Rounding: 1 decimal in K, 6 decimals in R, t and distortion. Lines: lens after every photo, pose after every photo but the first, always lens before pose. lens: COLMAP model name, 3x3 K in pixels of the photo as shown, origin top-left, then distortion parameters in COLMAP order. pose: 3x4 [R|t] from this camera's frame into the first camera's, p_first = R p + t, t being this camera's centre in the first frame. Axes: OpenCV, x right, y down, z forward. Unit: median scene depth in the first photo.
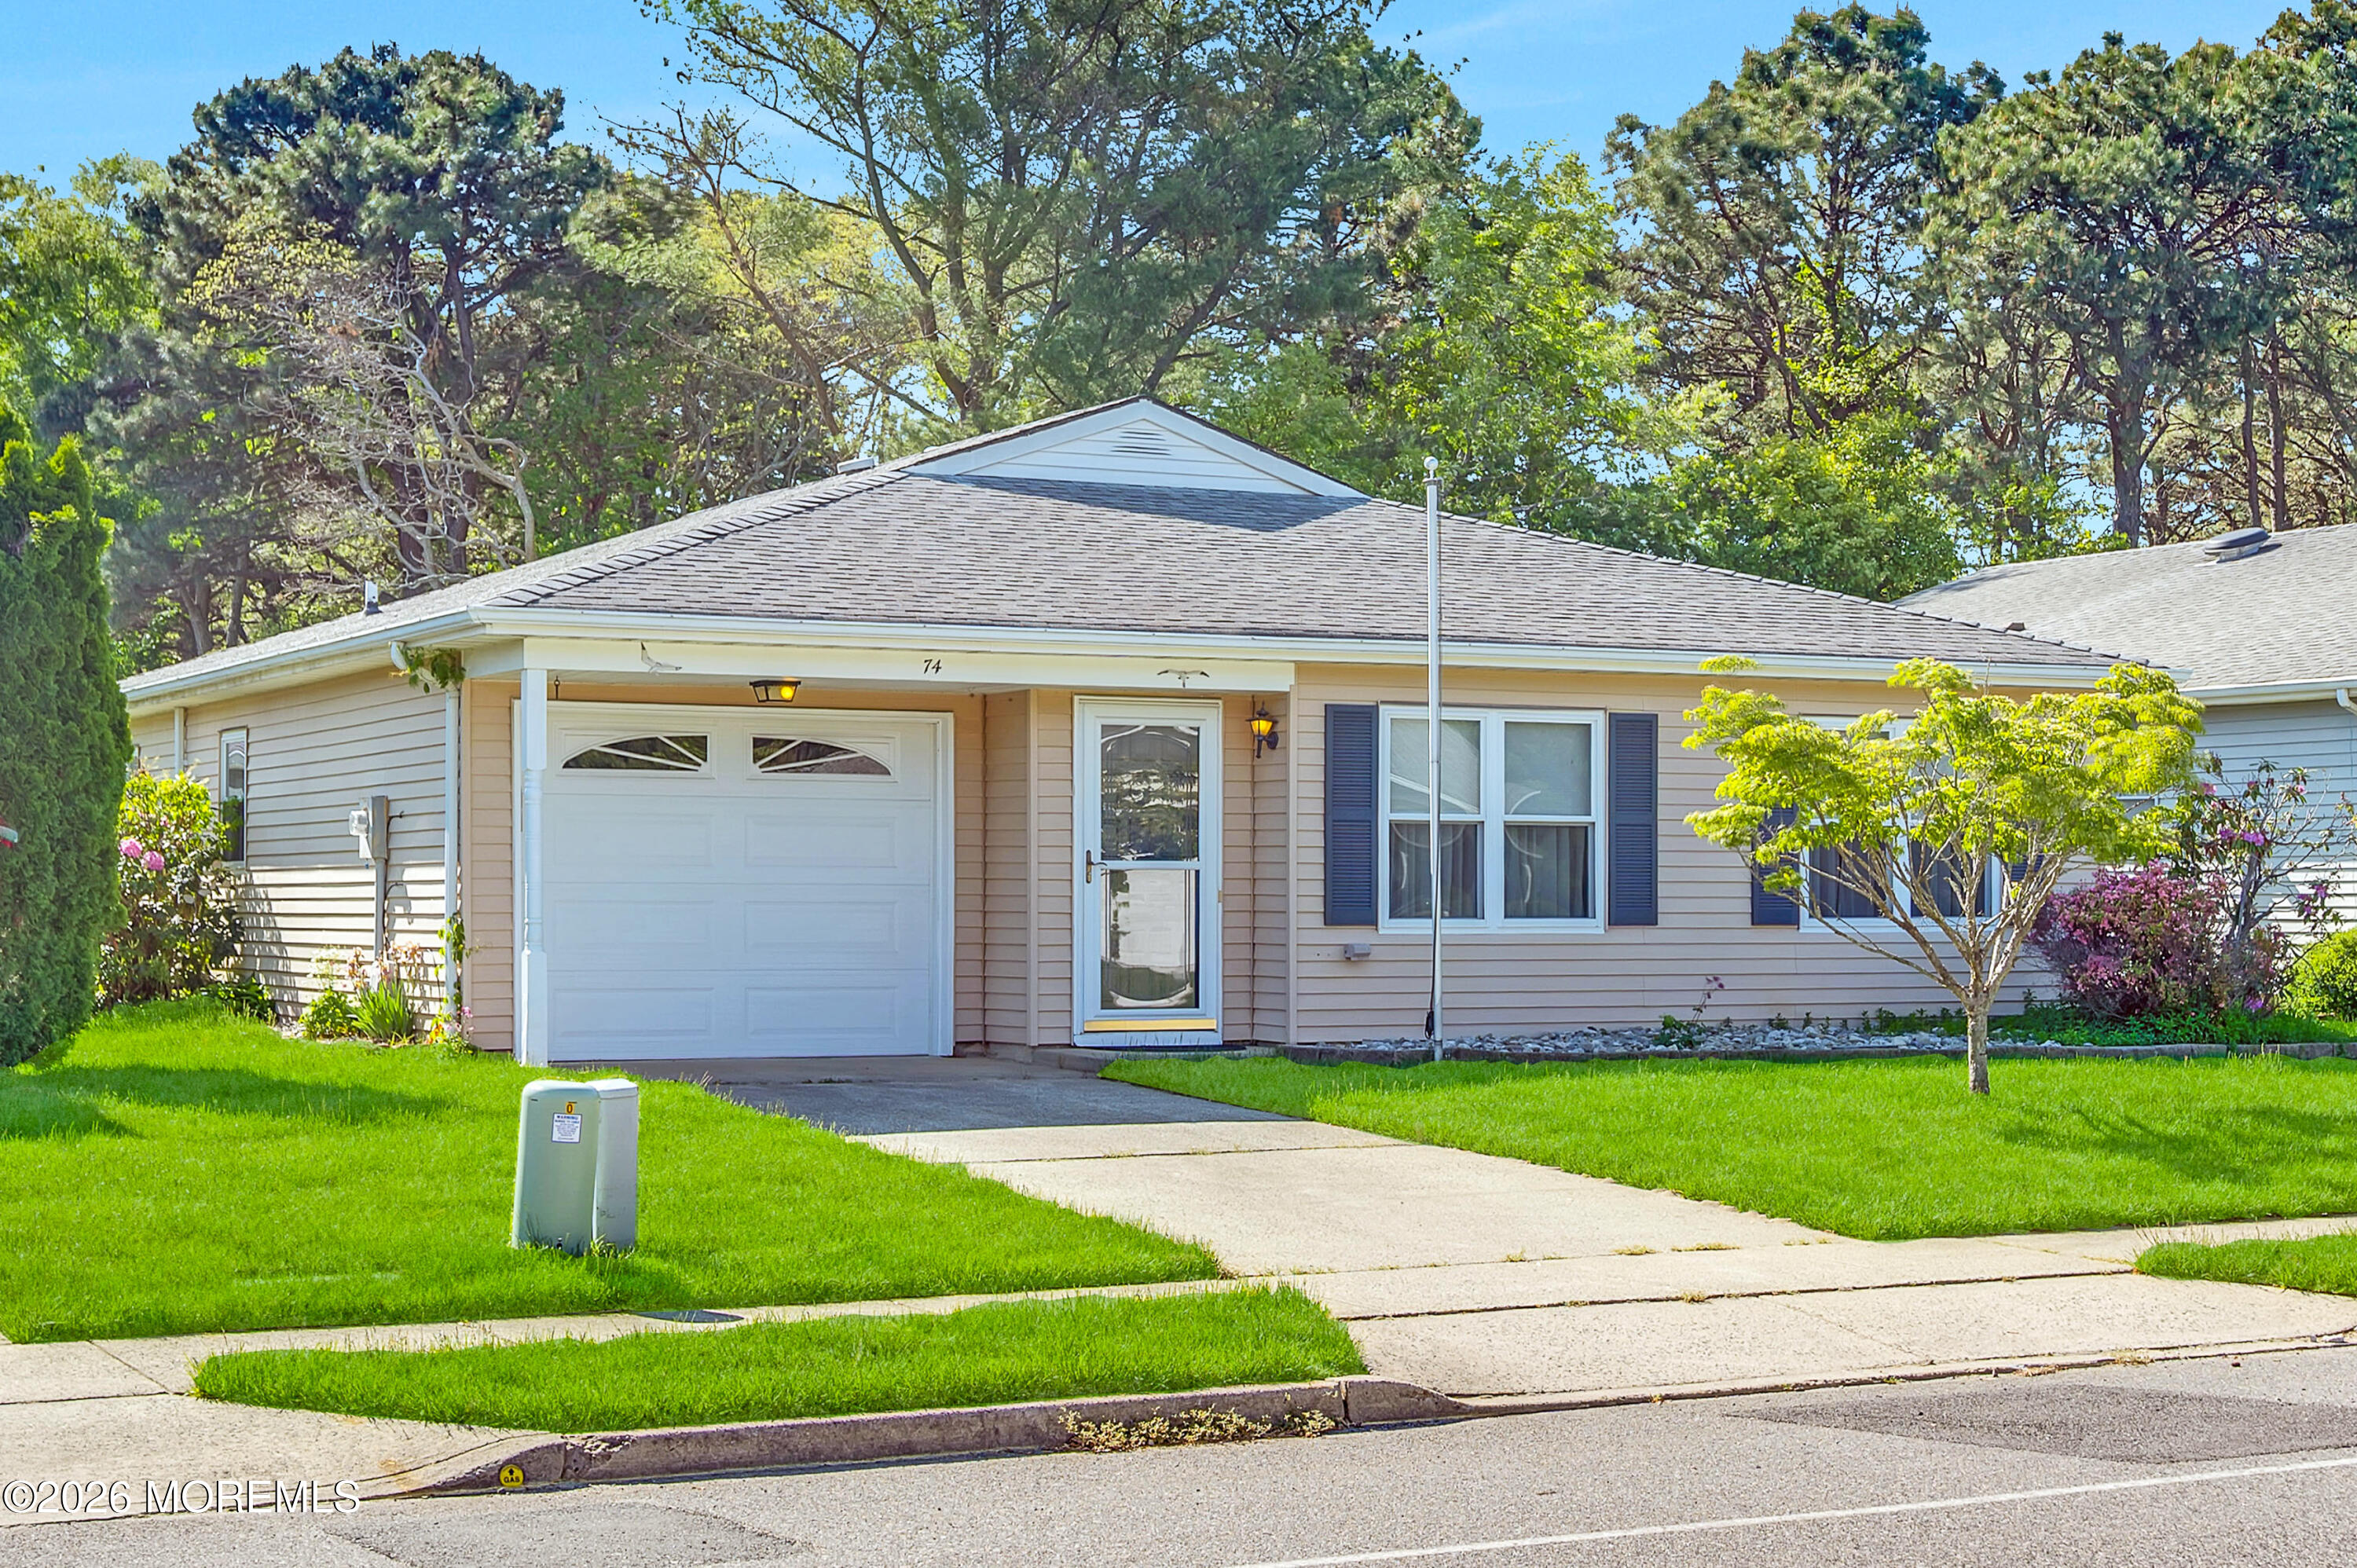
lens RADIAL K [[3620.8, 0, 1178.5], [0, 3620.8, 874.9], [0, 0, 1]] dist [-0.021543, 0.015355]
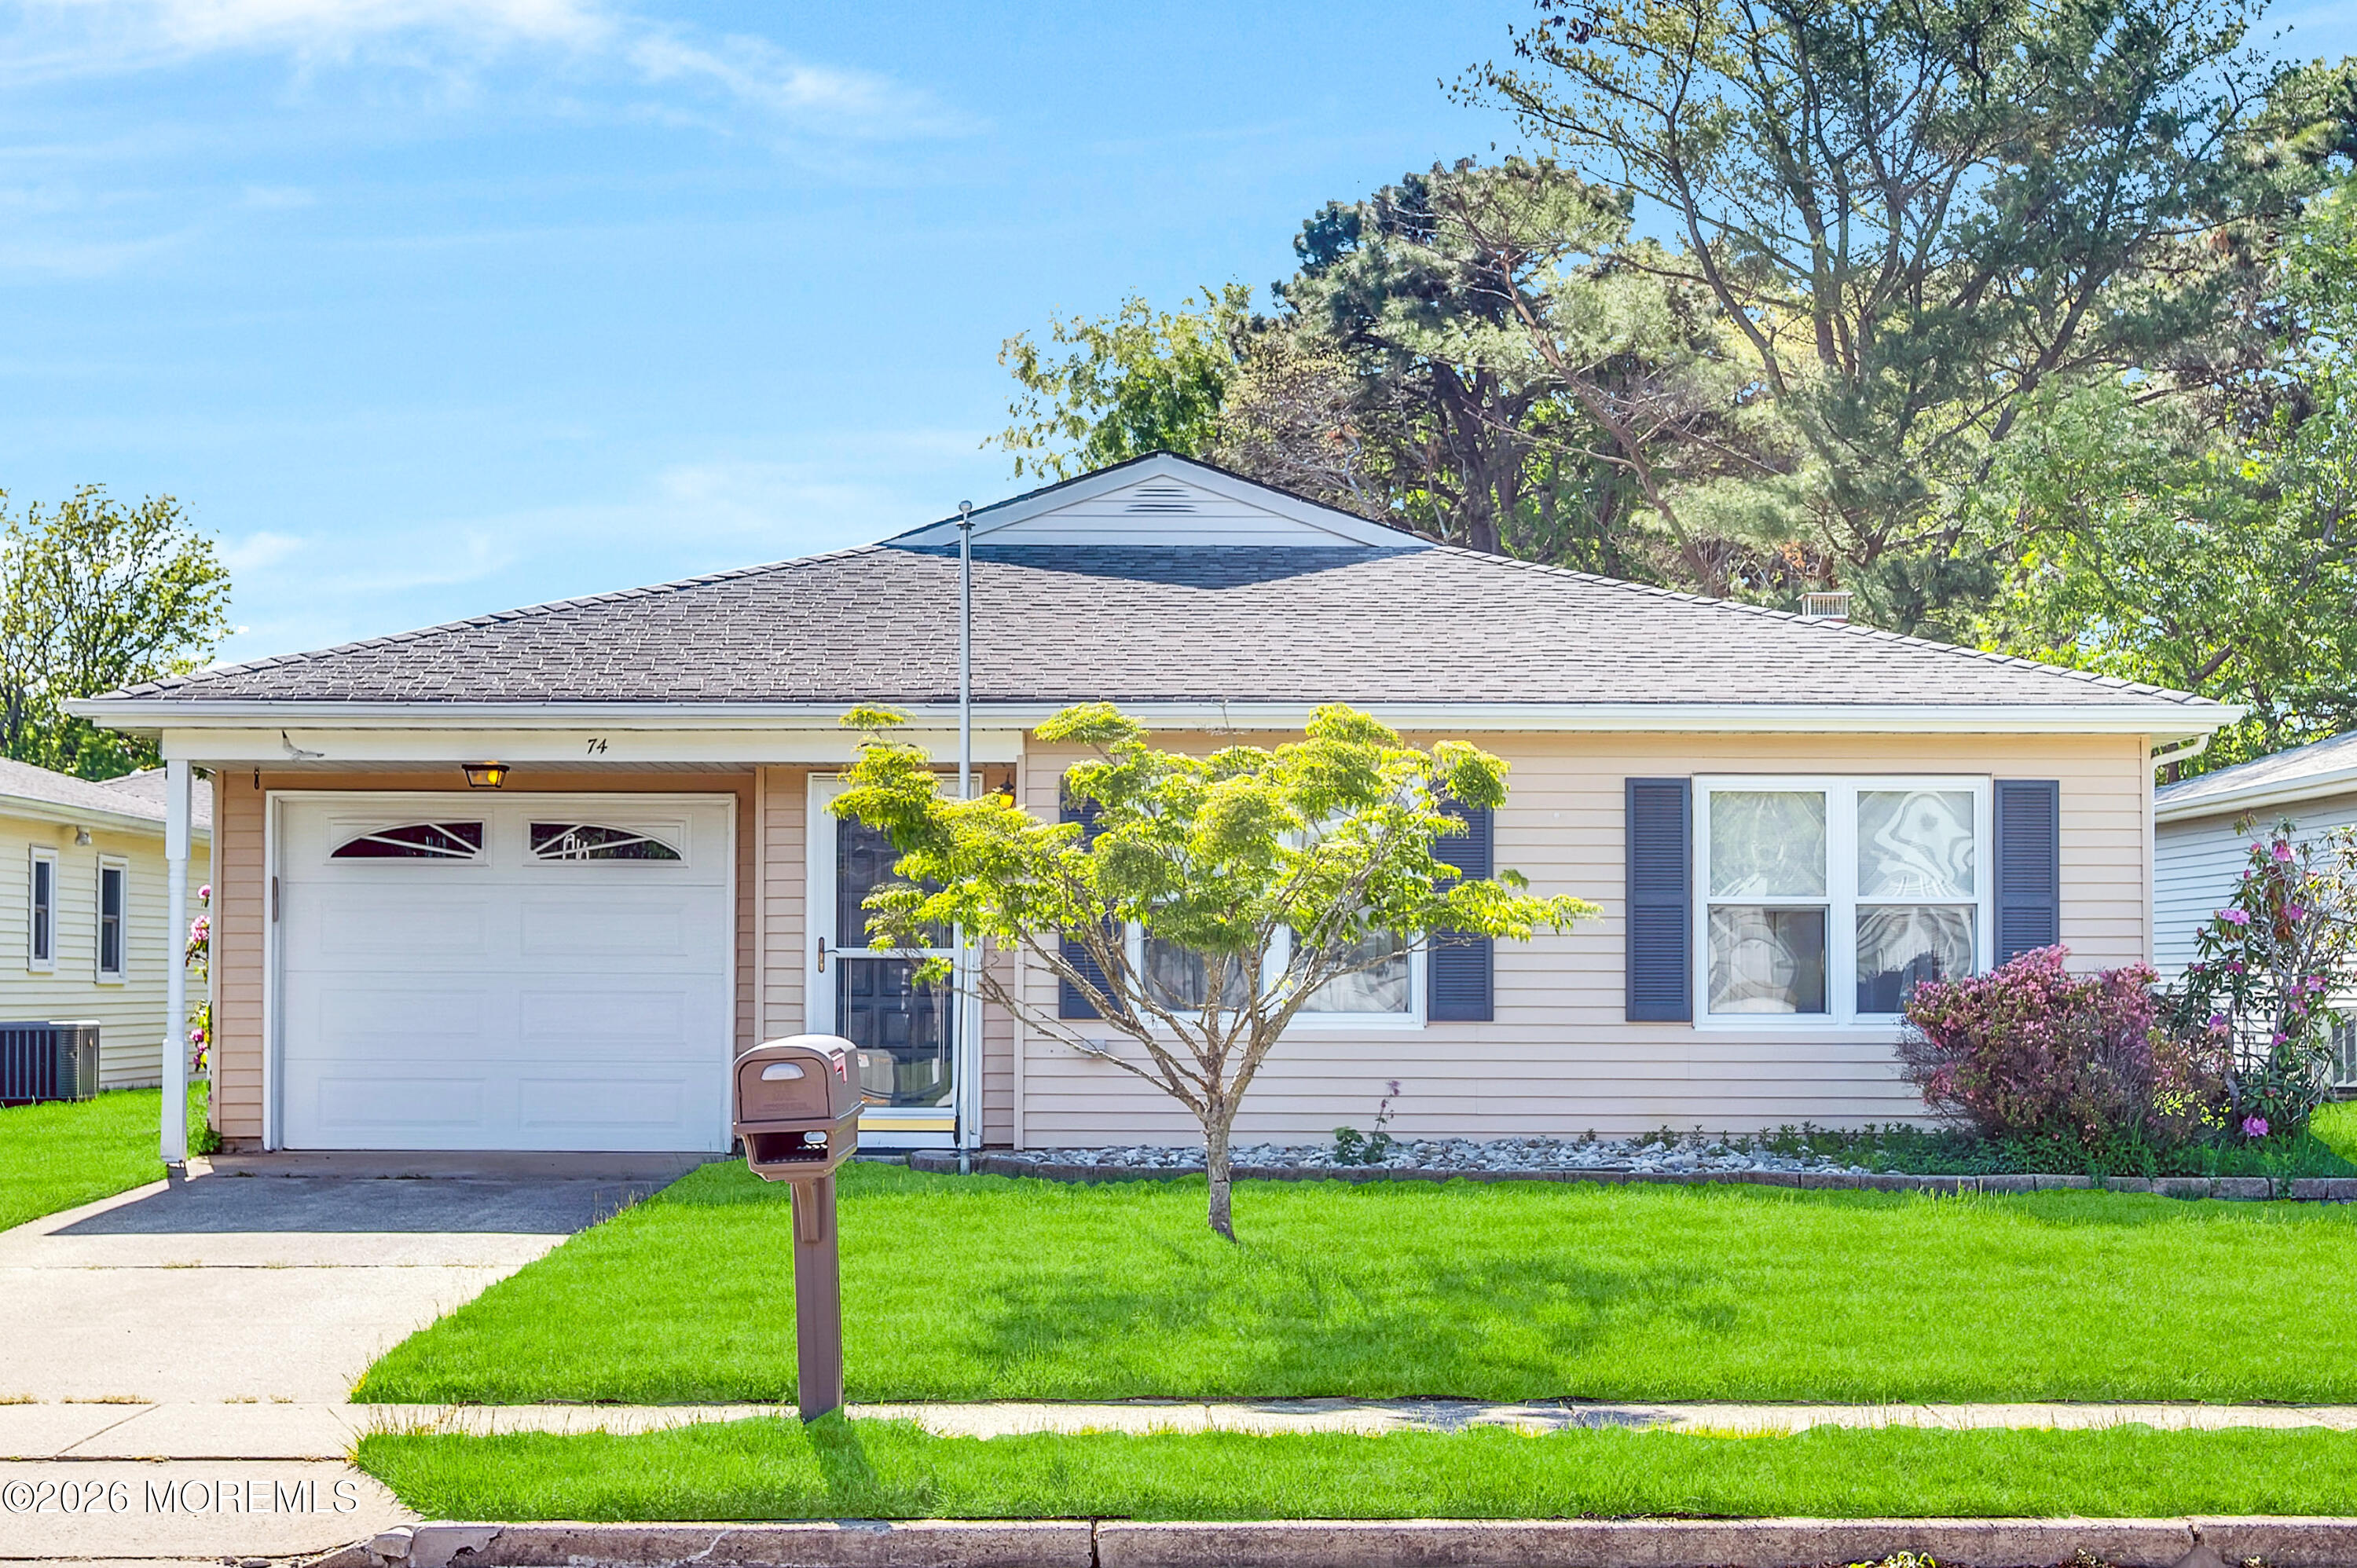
lens RADIAL K [[3588.1, 0, 1178.5], [0, 3588.1, 784.0], [0, 0, 1]] dist [0.001639, -1.663487]
pose [[0.895017, -0.023326, -0.445422, 0.447492], [-0.000019, 0.998630, -0.052335, 0.002121], [0.446033, 0.046849, 0.893790, 0.198126]]
